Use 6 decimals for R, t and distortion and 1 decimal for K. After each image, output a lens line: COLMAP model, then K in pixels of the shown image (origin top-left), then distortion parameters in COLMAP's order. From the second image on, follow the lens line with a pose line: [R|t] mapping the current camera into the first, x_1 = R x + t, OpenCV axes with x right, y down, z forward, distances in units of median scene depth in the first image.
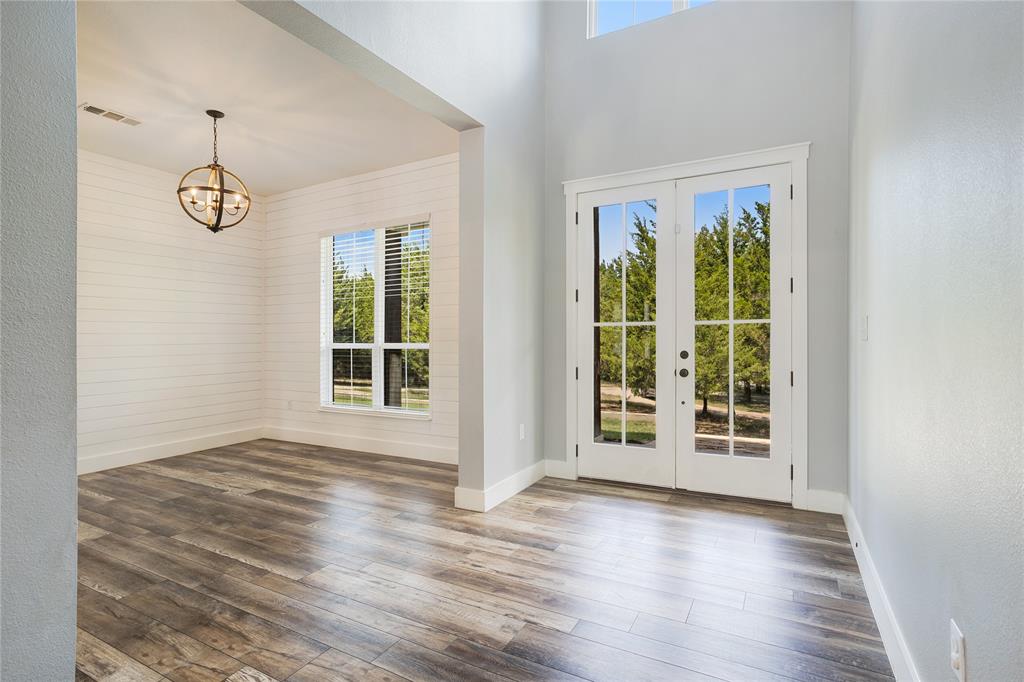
lens RADIAL K [[495.1, 0, 517.6], [0, 495.1, 338.0], [0, 0, 1]] dist [-0.024283, 0.011920]
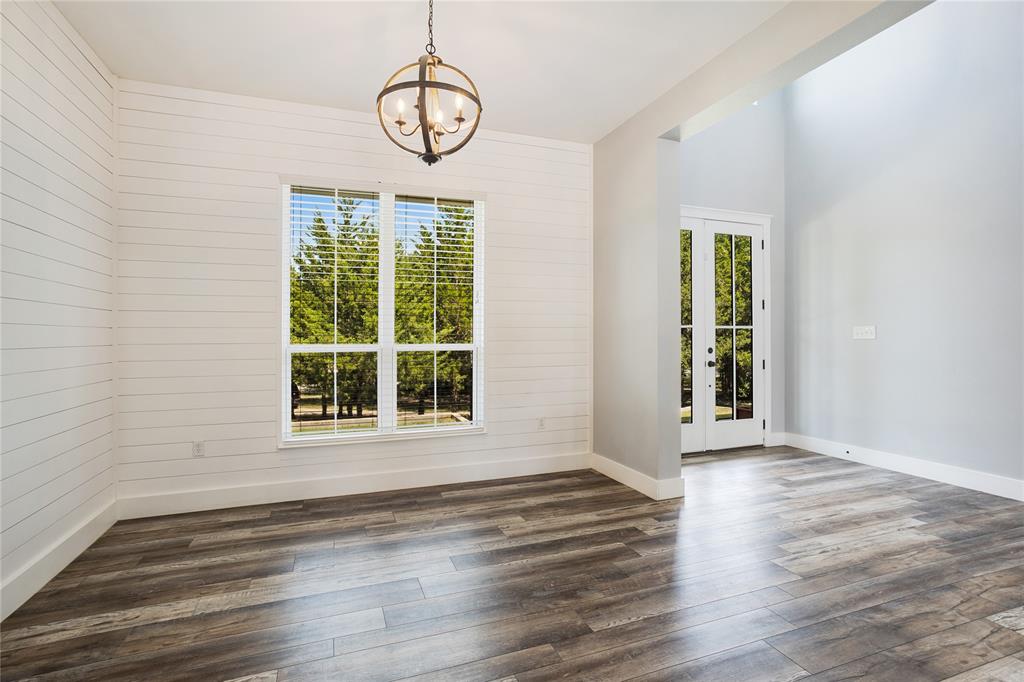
lens RADIAL K [[495.1, 0, 509.2], [0, 495.1, 336.3], [0, 0, 1]] dist [-0.024283, 0.011920]
pose [[0.659772, 0.007524, 0.751428, -1.101728], [0.000732, 0.999943, -0.010655, 0.009933], [-0.751466, 0.007580, 0.659729, 0.547595]]
